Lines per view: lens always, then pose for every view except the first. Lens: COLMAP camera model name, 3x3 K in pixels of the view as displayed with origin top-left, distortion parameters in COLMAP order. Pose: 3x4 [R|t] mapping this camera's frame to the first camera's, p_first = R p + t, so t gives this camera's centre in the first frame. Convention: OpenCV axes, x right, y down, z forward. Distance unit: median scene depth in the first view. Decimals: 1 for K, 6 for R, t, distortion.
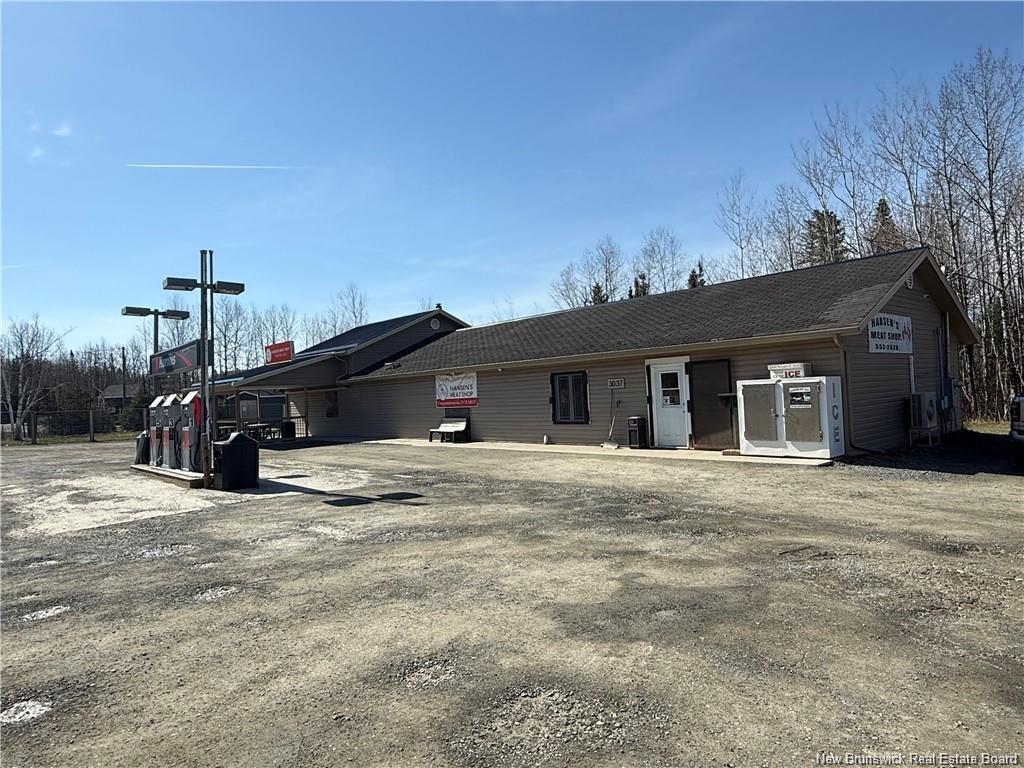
lens RADIAL K [[628.8, 0, 511.3], [0, 628.8, 379.8], [0, 0, 1]] dist [0.023509, -0.000787]
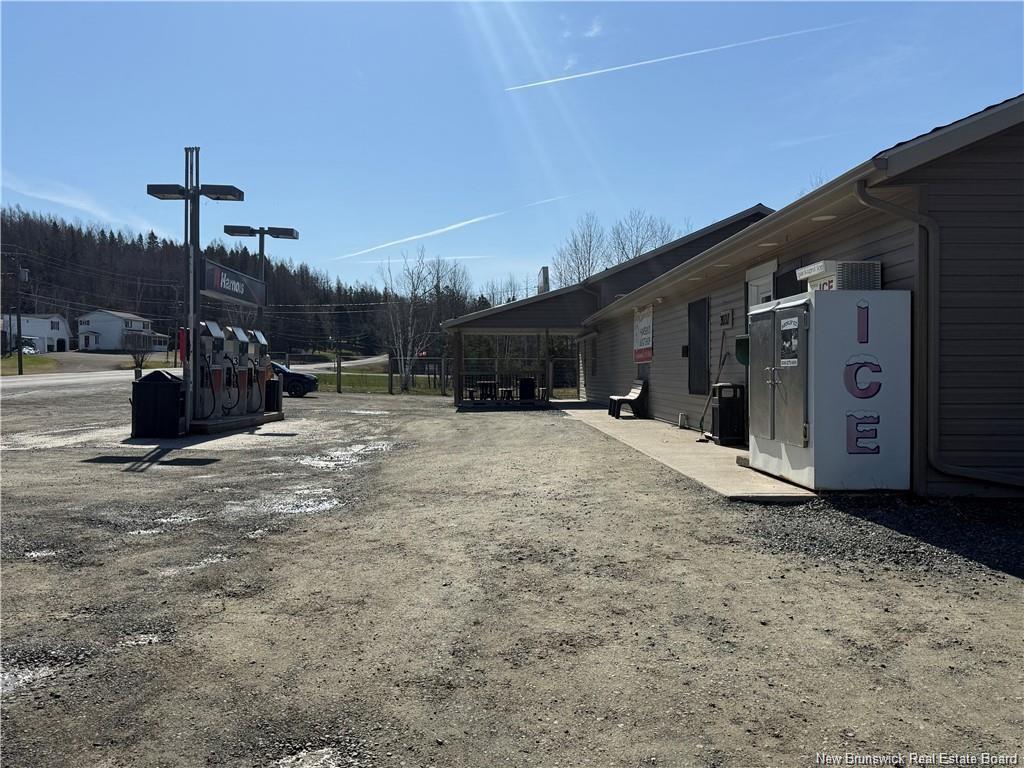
lens RADIAL K [[915.7, 0, 512.0], [0, 915.7, 384.0], [0, 0, 1]] dist [-0.003934, -0.001572]
pose [[0.761977, 0.055343, -0.645235, 0.739590], [-0.021870, 0.997972, 0.059772, 0.024807], [0.647234, -0.031434, 0.761643, 0.423287]]
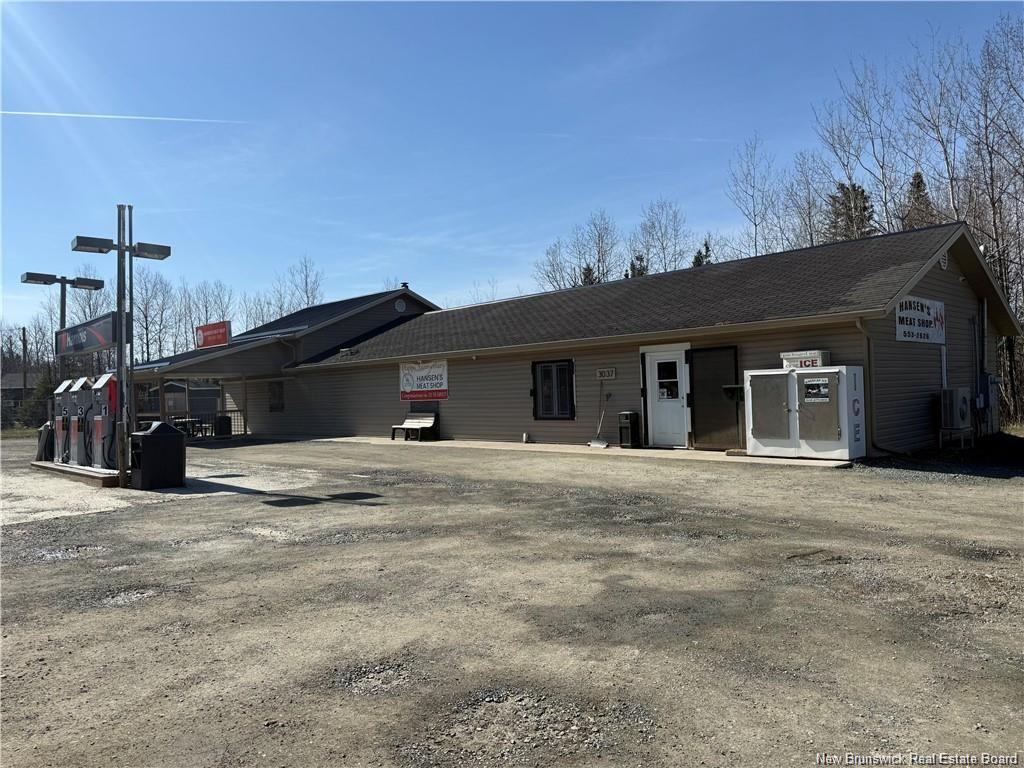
lens RADIAL K [[725.3, 0, 512.0], [0, 725.3, 384.0], [0, 0, 1]] dist [0.088158, -0.082570]
pose [[0.999339, 0.015554, 0.032855, 0.003923], [-0.015865, 0.999832, 0.009232, 0.018164], [-0.032705, -0.009747, 0.999418, -0.000929]]
